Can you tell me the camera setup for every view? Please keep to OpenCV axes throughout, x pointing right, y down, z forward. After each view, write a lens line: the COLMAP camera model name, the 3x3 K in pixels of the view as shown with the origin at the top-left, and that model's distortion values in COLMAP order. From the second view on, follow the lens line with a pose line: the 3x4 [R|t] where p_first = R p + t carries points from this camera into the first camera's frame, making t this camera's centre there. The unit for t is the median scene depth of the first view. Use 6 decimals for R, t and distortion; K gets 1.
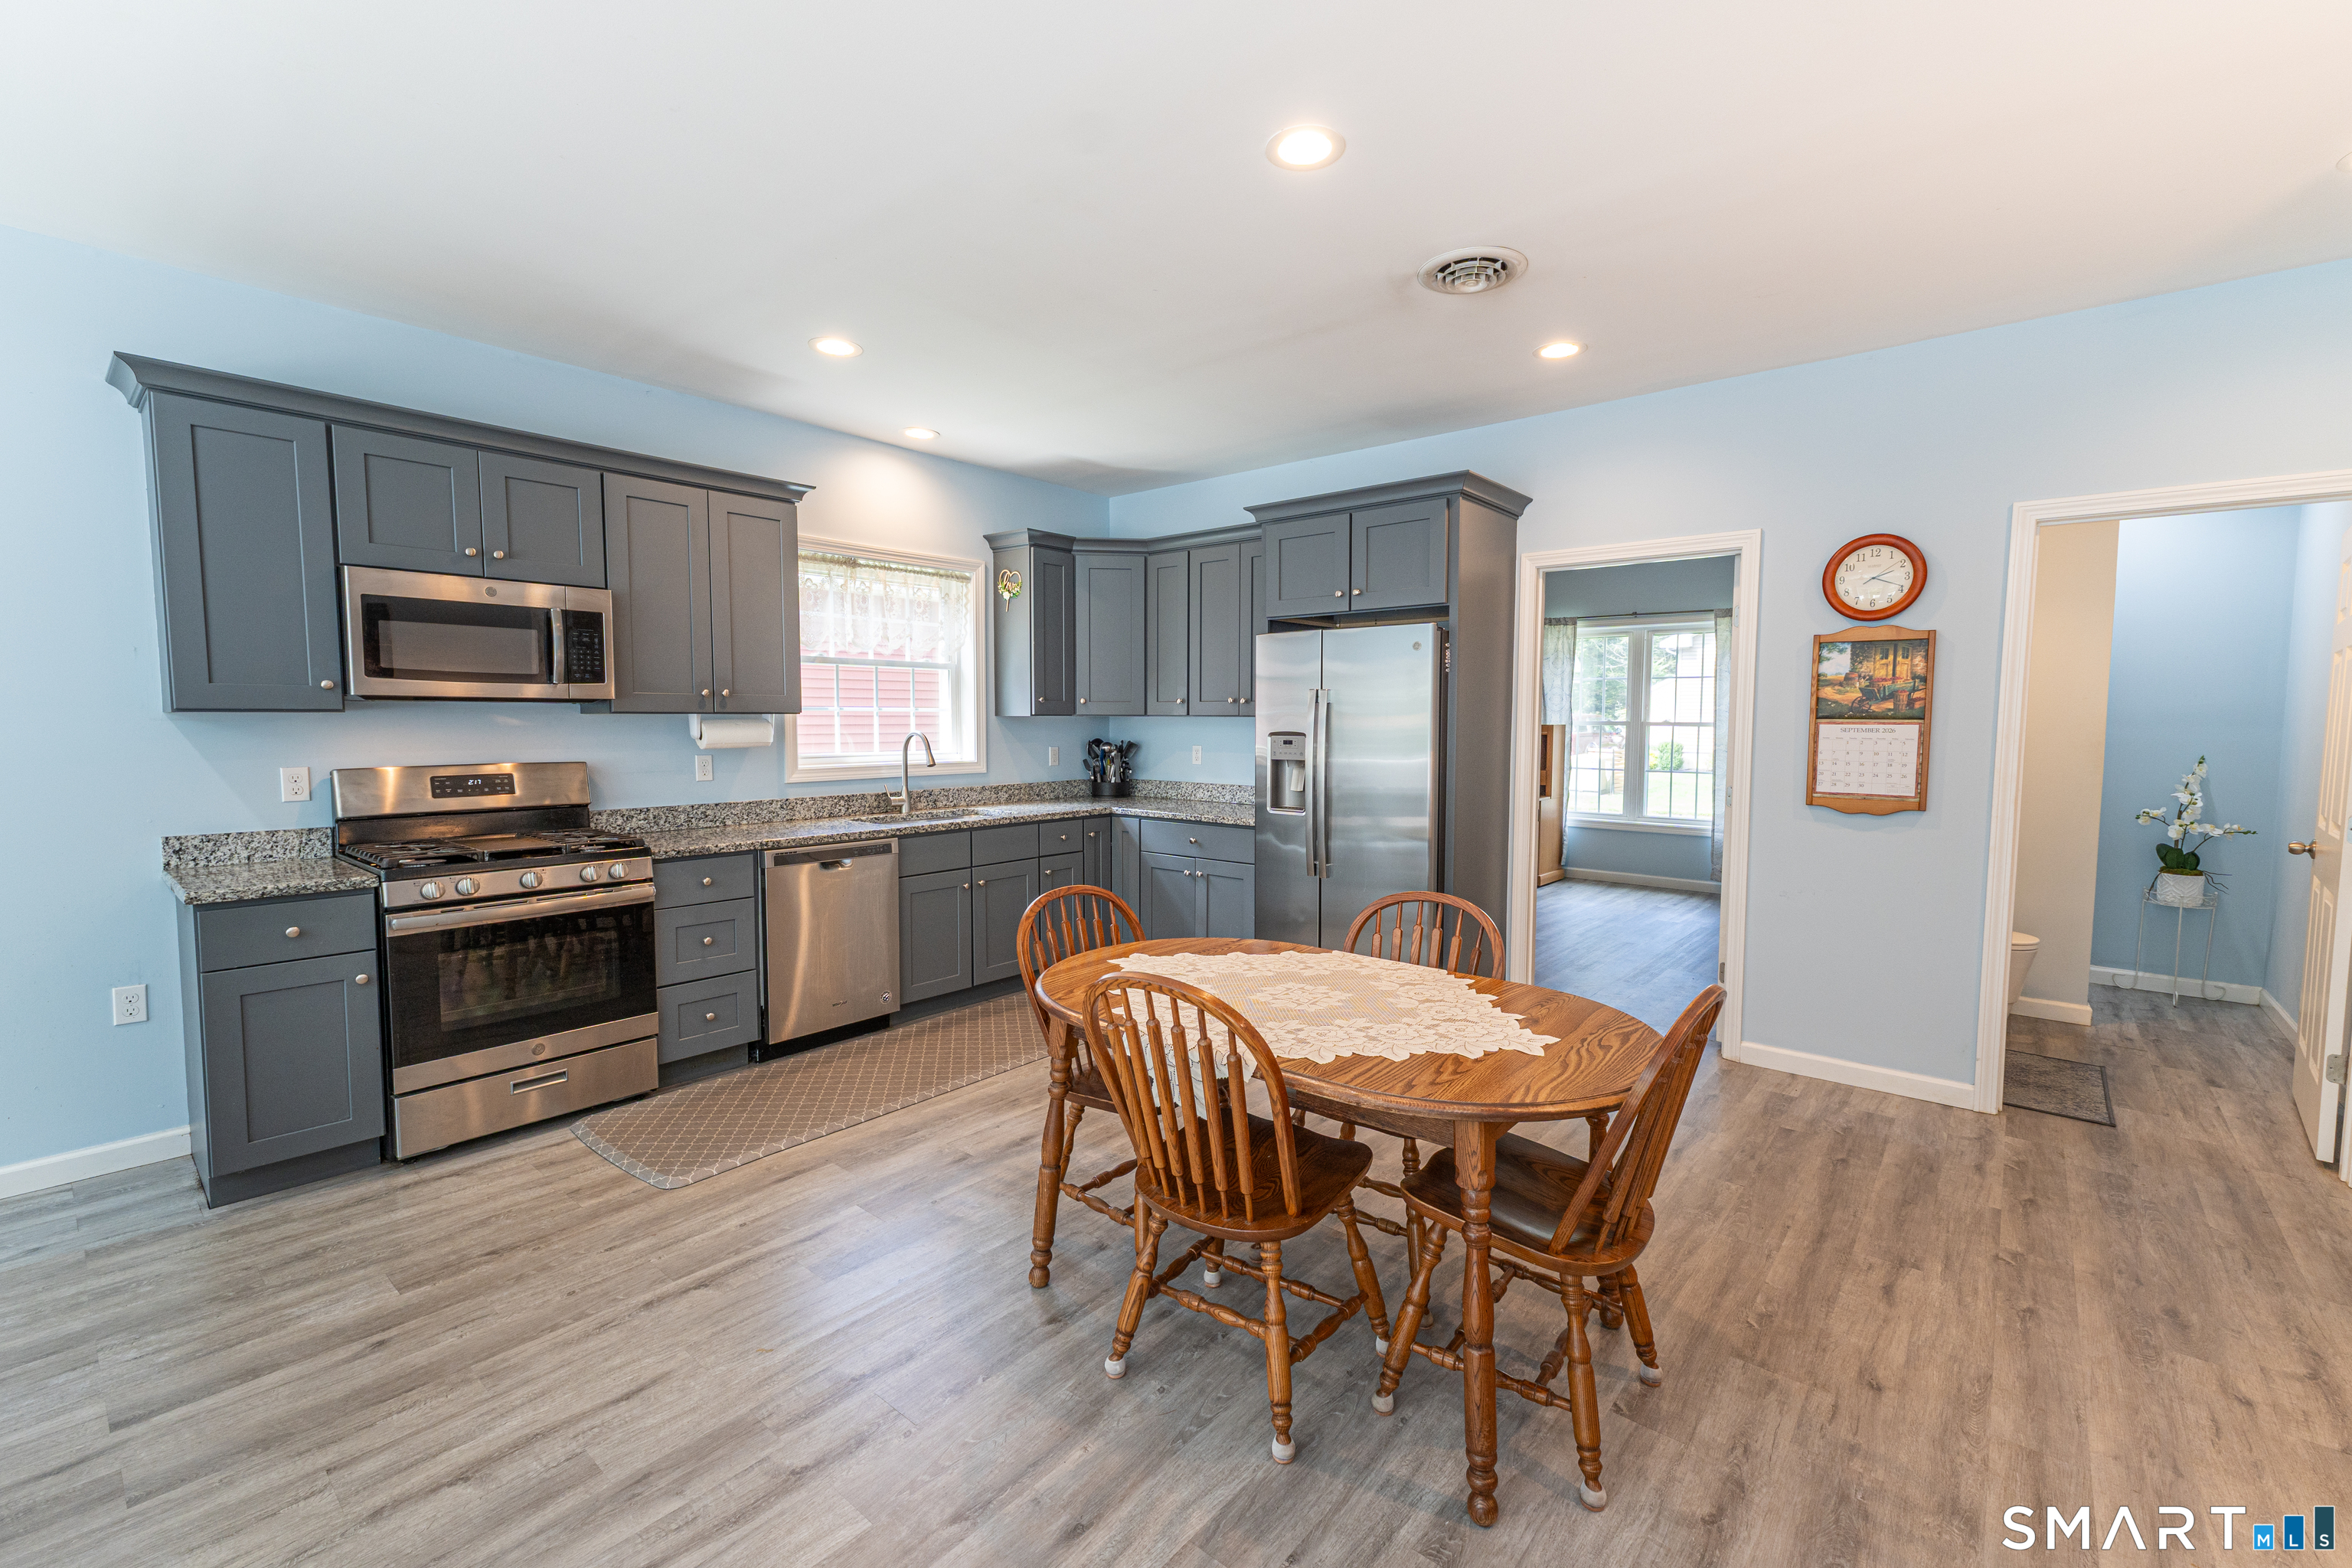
lens RADIAL K [[1015.6, 0, 1181.4], [0, 1015.6, 791.1], [0, 0, 1]] dist [0.003020, 0.000171]
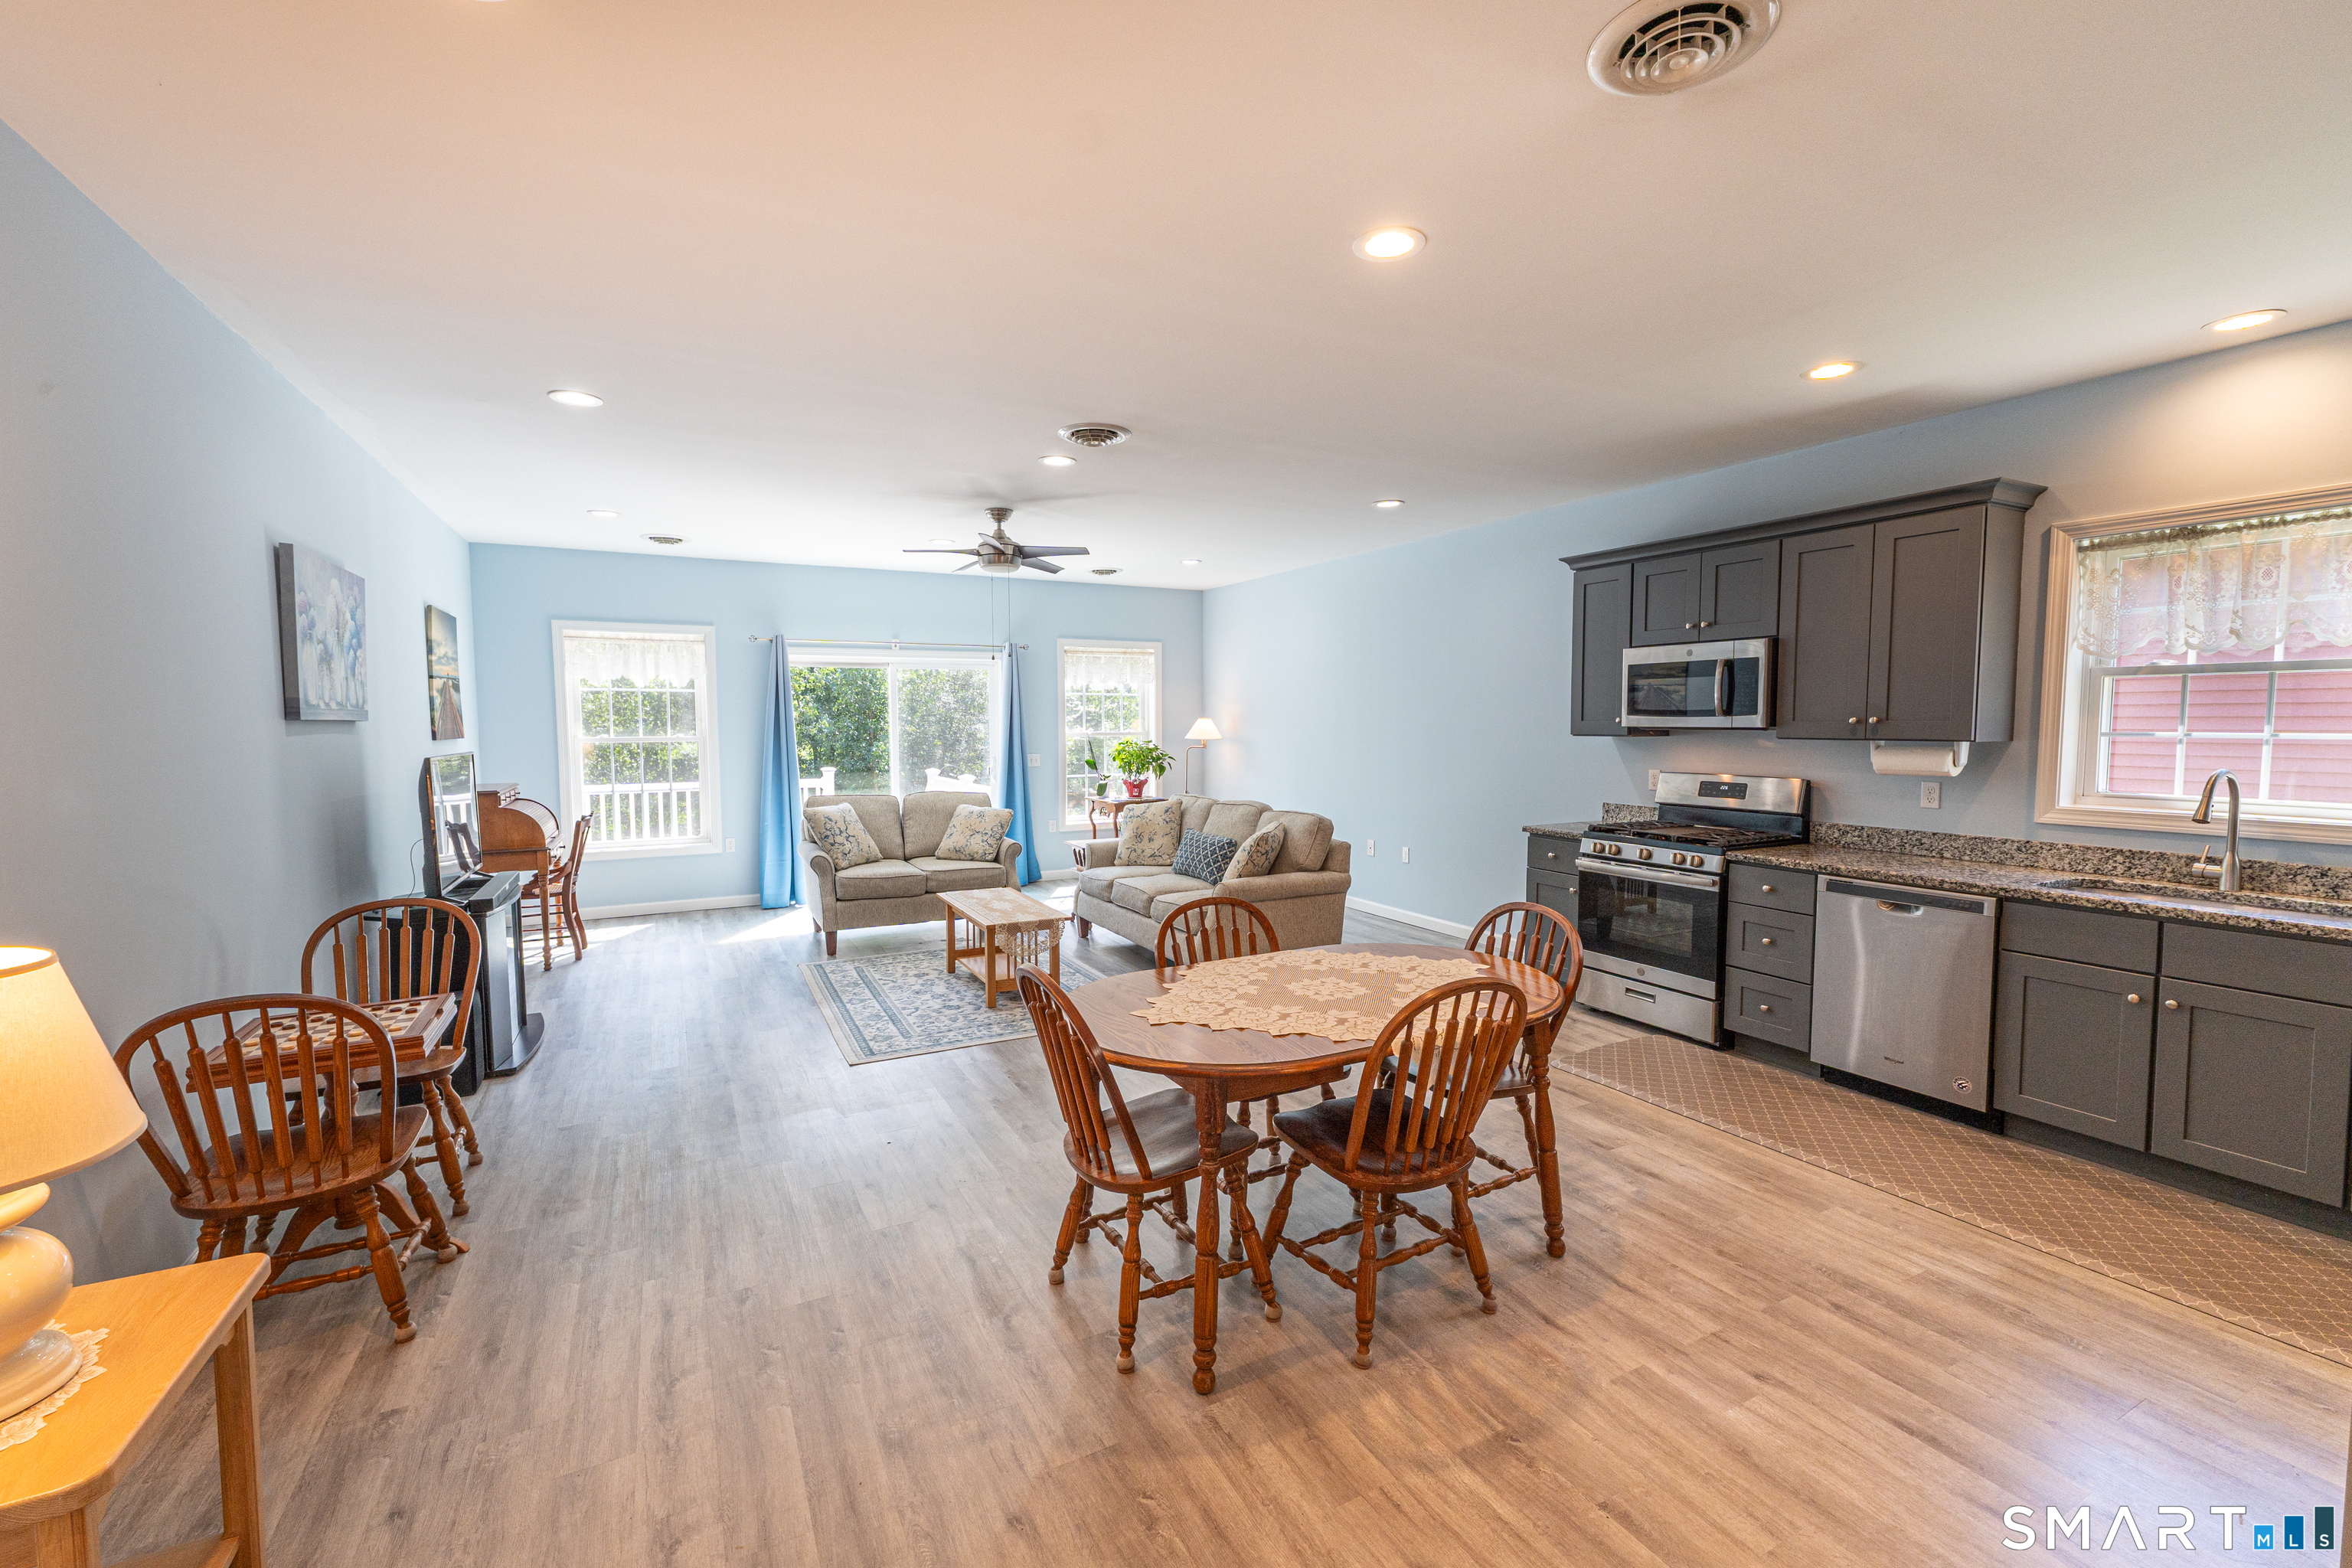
lens RADIAL K [[1015.6, 0, 1173.2], [0, 1015.6, 784.4], [0, 0, 1]] dist [0.003020, 0.000171]
pose [[-0.407895, 0.058070, -0.911180, 0.751229], [-0.061487, 0.993963, 0.090871, -0.080574], [0.910956, 0.093092, -0.401862, 0.763722]]
